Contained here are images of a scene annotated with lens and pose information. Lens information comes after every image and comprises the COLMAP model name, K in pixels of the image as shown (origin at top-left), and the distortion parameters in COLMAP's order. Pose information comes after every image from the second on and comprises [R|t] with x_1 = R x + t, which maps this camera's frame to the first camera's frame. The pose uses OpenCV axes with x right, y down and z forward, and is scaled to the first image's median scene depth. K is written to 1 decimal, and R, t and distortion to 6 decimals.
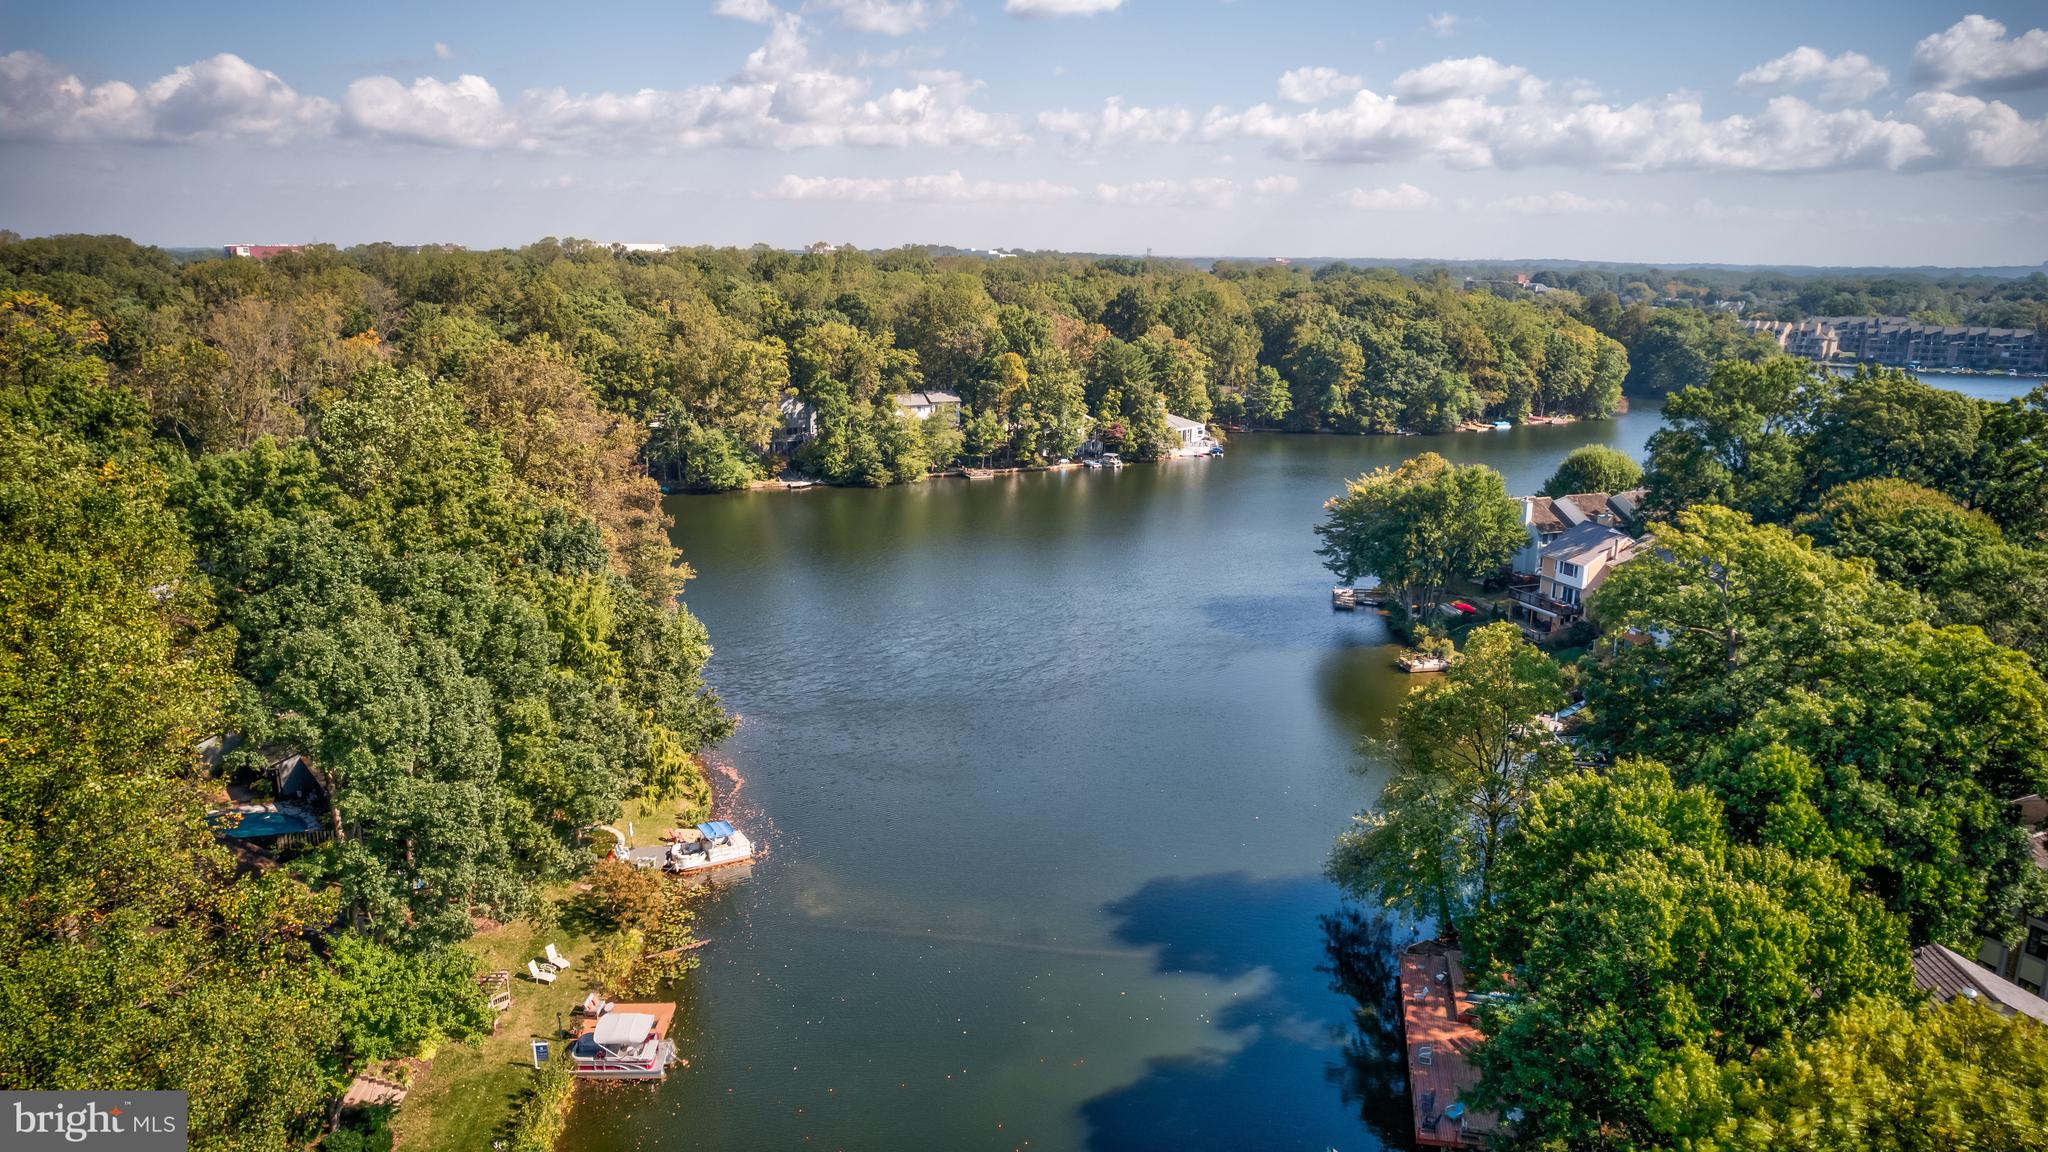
lens RADIAL K [[1313.4, 0, 1035.8], [0, 1313.4, 581.6], [0, 0, 1]] dist [-0.070725, 0.074817]
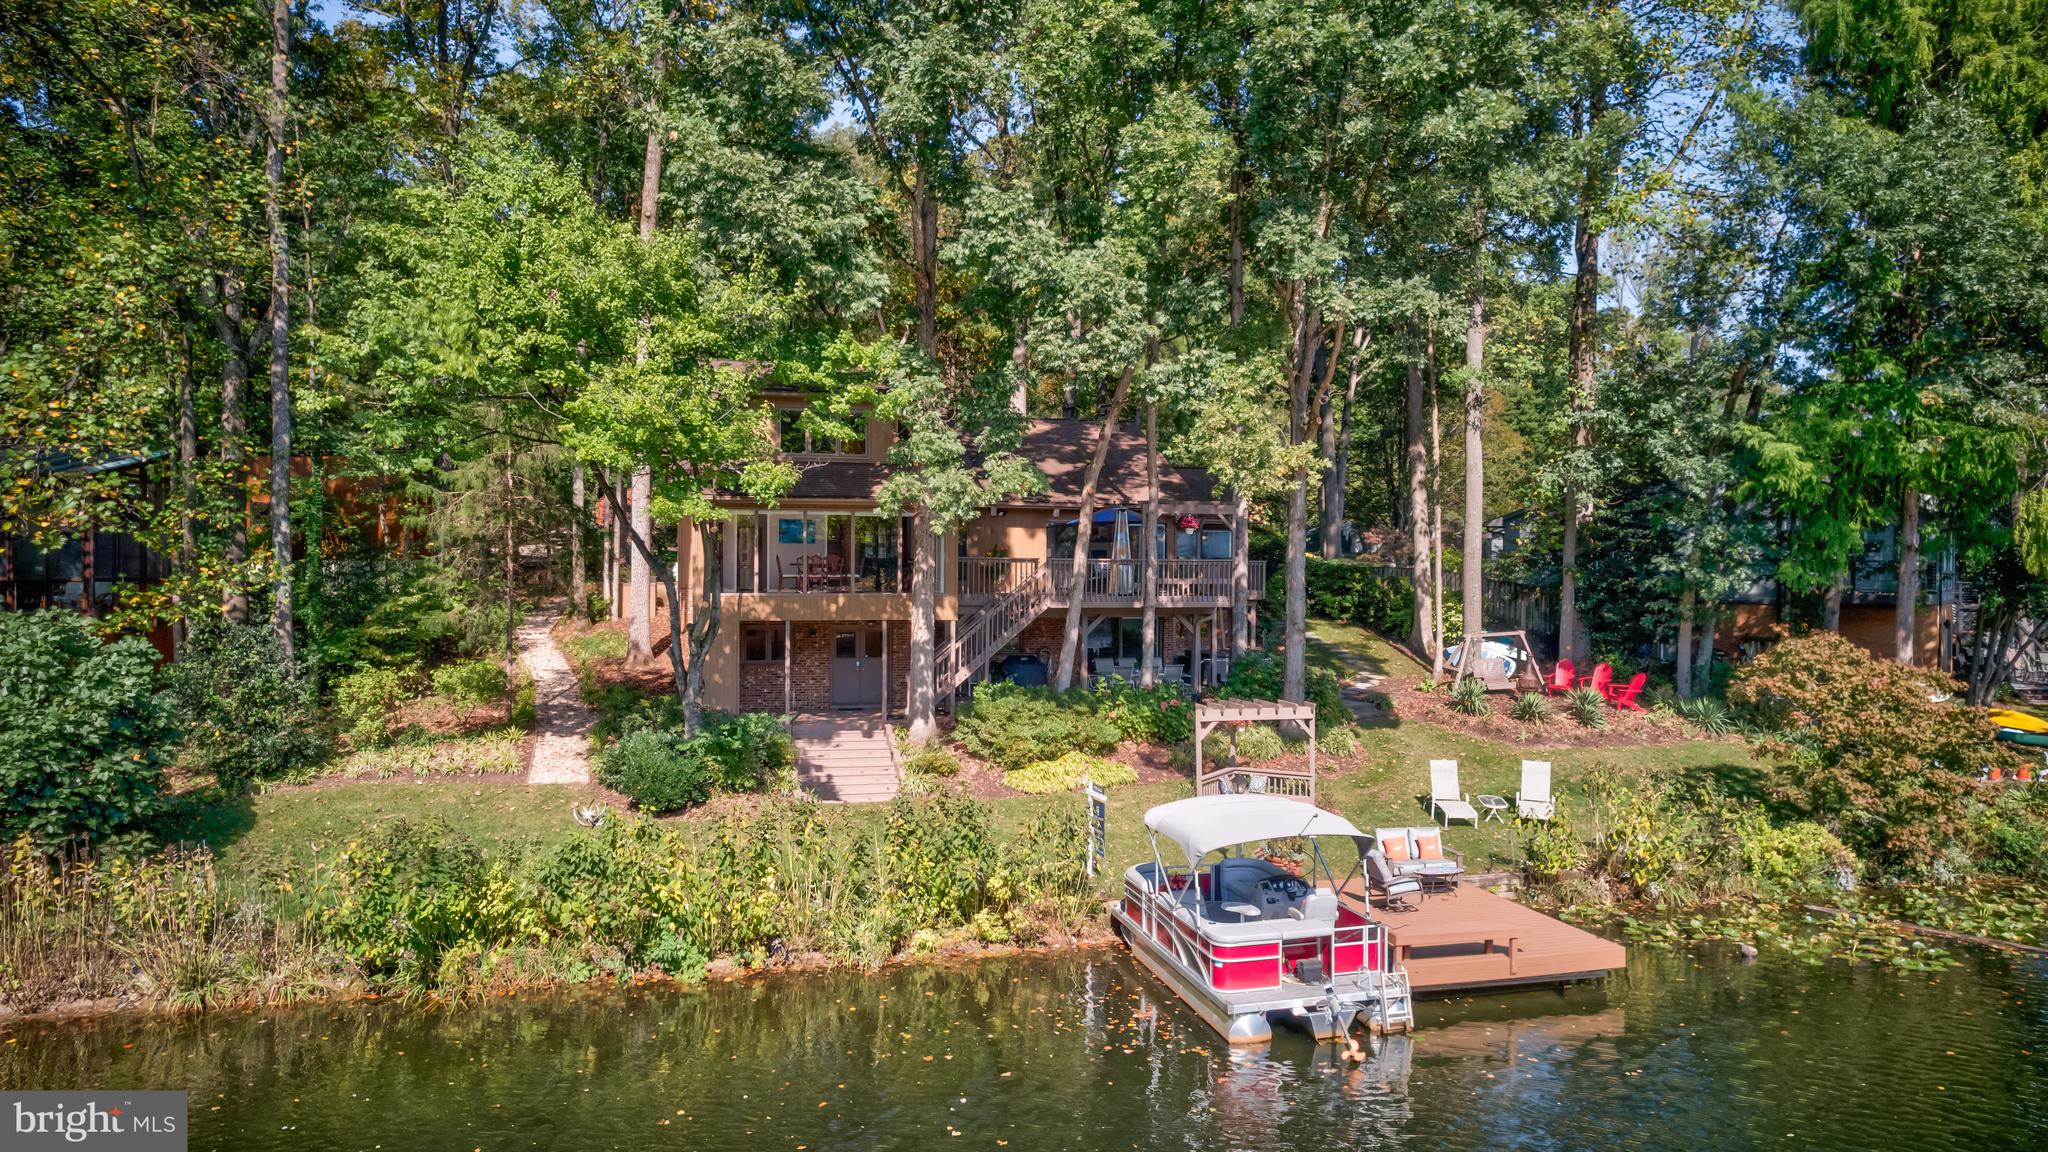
lens RADIAL K [[1328.2, 0, 1036.0], [0, 1328.2, 573.9], [0, 0, 1]] dist [-0.092553, 0.089731]
pose [[0.191390, -0.002411, -0.981511, -0.016457], [-0.244686, 0.968308, -0.050091, 0.088314], [0.950526, 0.249749, 0.184734, 0.248821]]
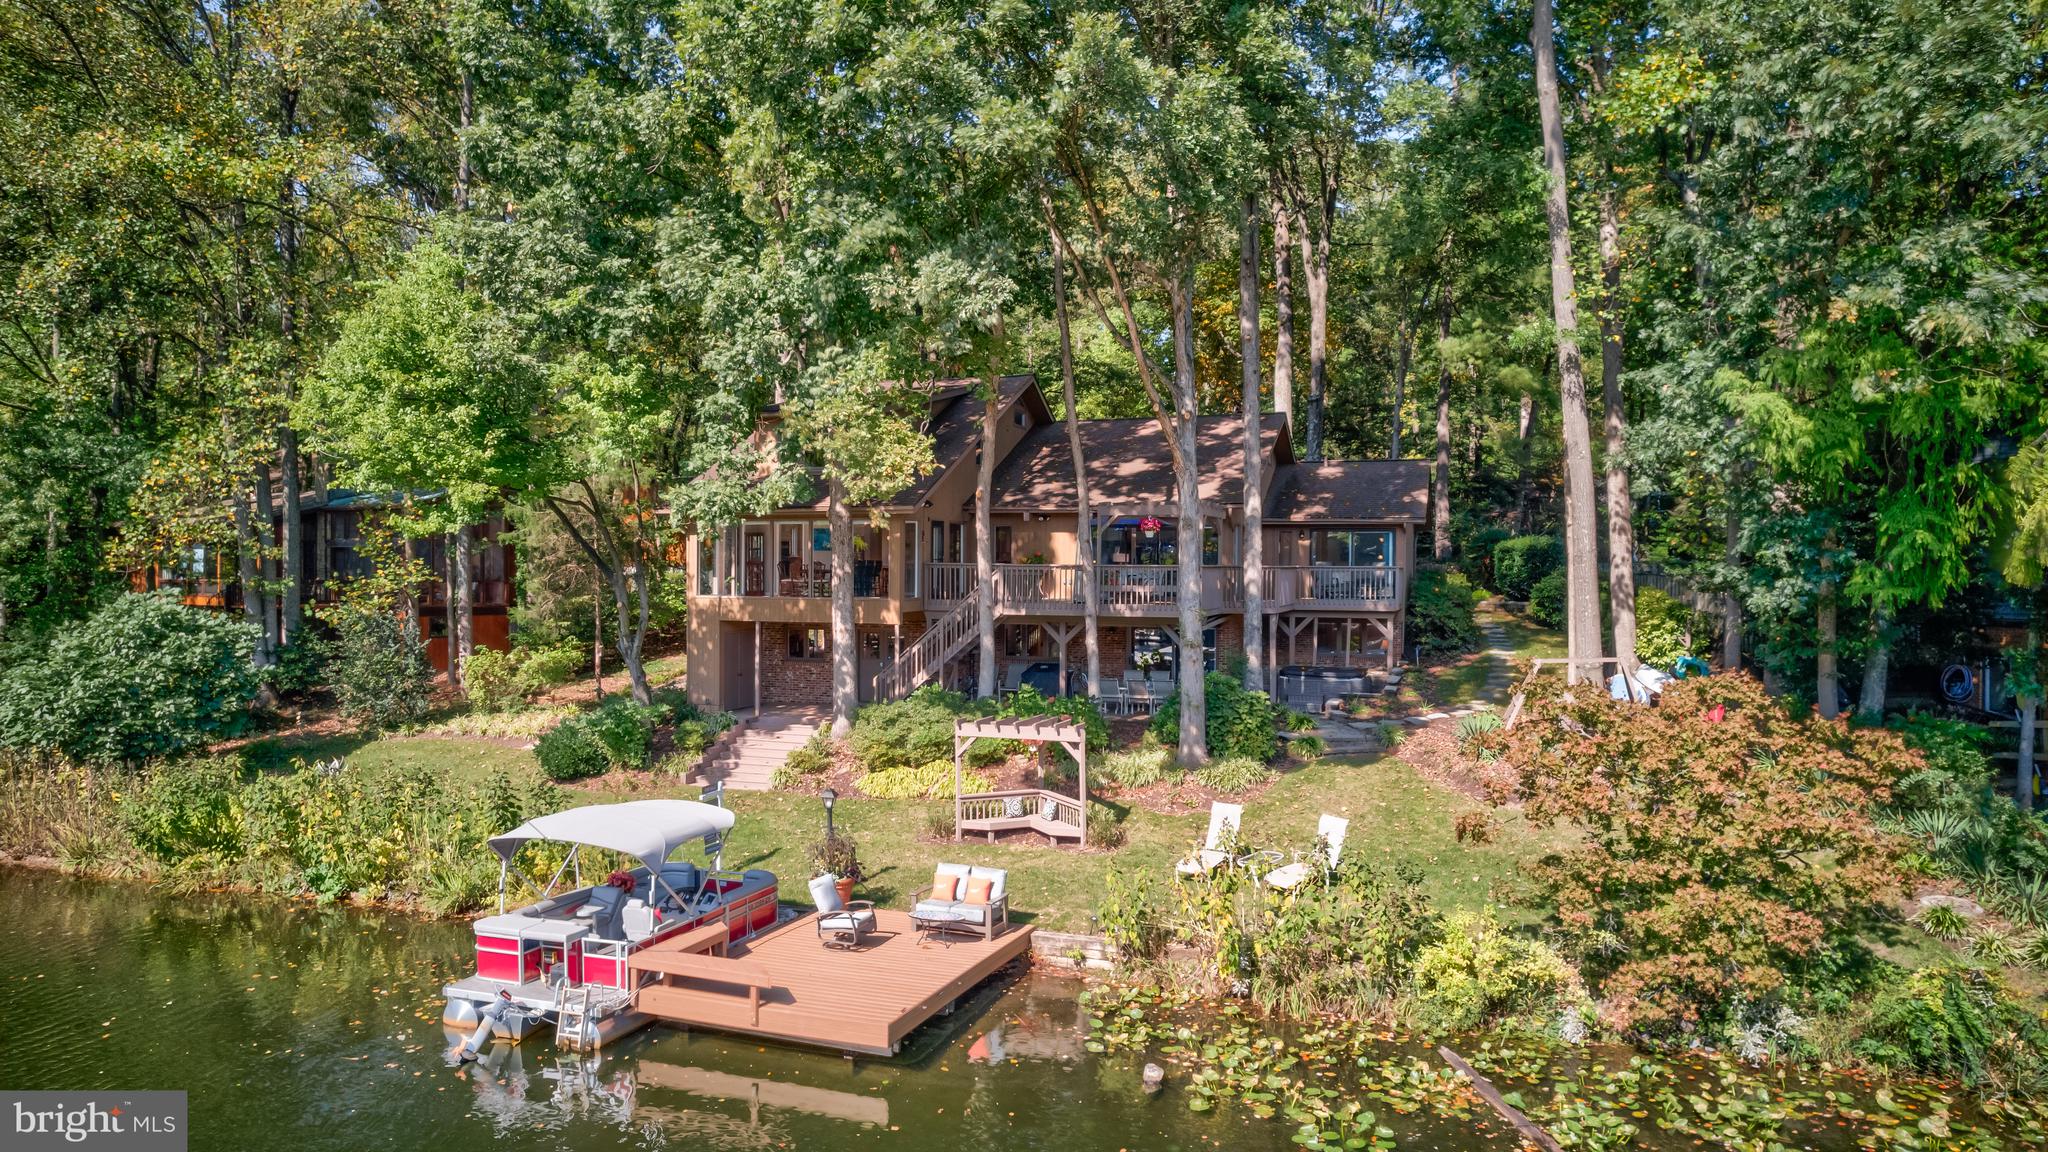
lens RADIAL K [[1313.4, 0, 1035.8], [0, 1313.4, 581.6], [0, 0, 1]] dist [-0.070725, 0.074817]
pose [[-0.369866, -0.001839, -0.929083, -0.027362], [-0.238368, 0.966714, 0.092980, 0.068924], [0.897986, 0.255854, -0.357993, 0.322980]]
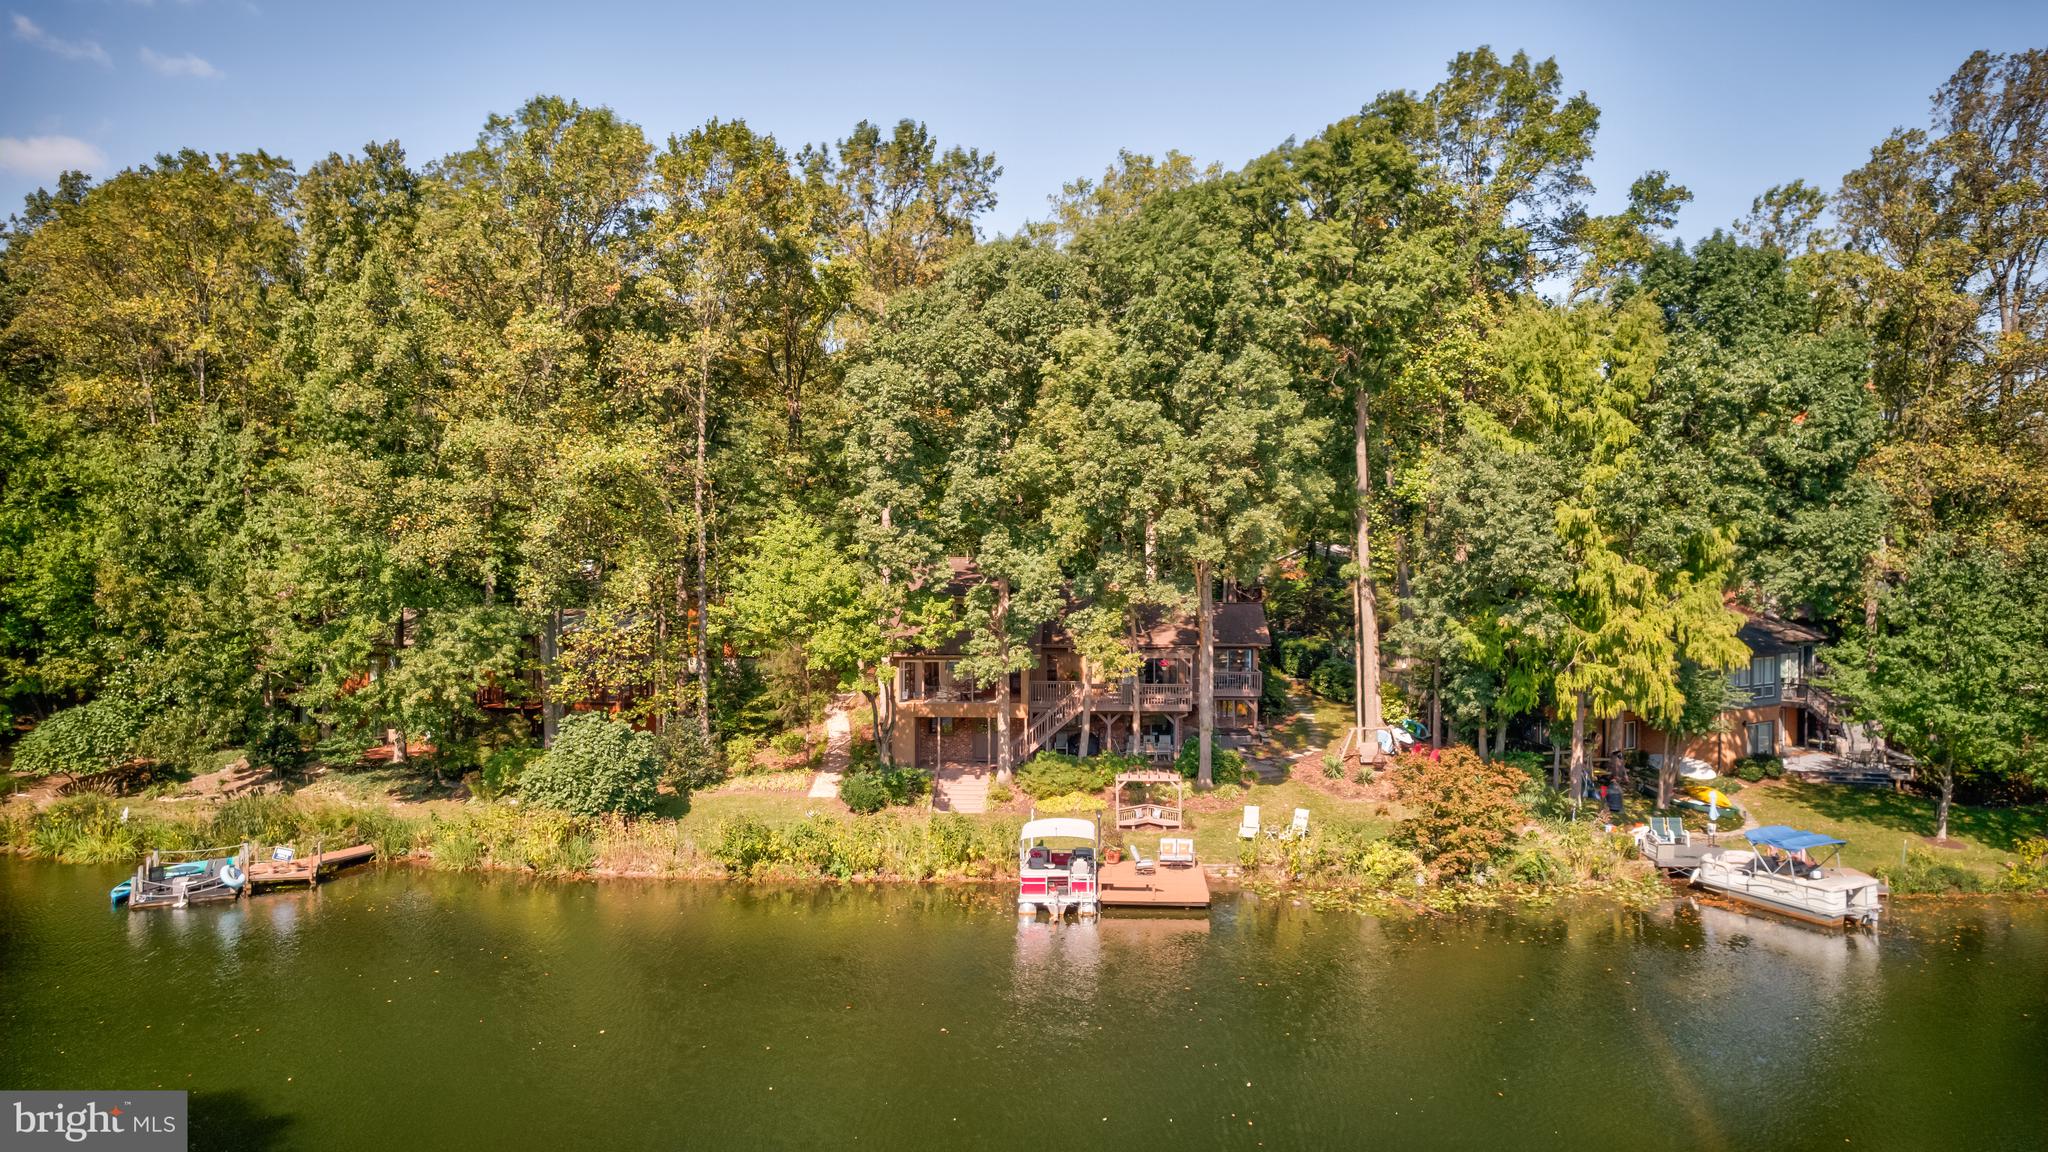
lens RADIAL K [[1313.4, 0, 1035.8], [0, 1313.4, 581.6], [0, 0, 1]] dist [-0.070725, 0.074817]
pose [[-0.096271, -0.000524, -0.995355, 0.091871], [-0.248544, 0.968335, 0.023529, 0.058564], [0.963825, 0.249655, -0.093353, 0.283314]]
